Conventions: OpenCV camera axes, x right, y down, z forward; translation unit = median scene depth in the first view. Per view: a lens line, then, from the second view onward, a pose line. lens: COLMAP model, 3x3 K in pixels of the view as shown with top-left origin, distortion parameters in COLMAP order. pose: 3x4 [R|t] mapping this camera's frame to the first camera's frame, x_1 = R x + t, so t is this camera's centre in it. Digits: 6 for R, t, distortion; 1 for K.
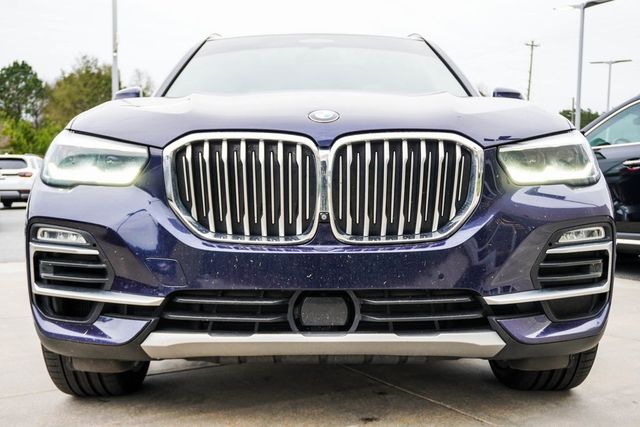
lens RADIAL K [[724.9, 0, 320.0], [0, 724.9, 213.5], [0, 0, 1]] dist [-0.012635, -0.003663]
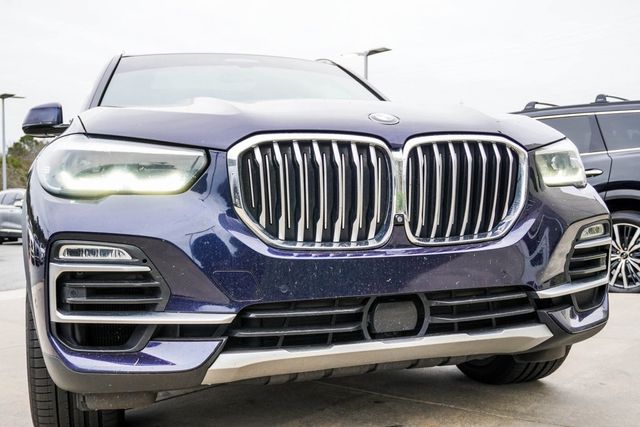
lens RADIAL K [[685.9, 0, 320.0], [0, 685.9, 213.5], [0, 0, 1]] dist [-0.029274, -0.008879]
pose [[0.954567, -0.026738, 0.296795, -0.359795], [0.040372, 0.998388, -0.039901, 0.028731], [-0.295249, 0.050071, 0.954107, 0.141029]]
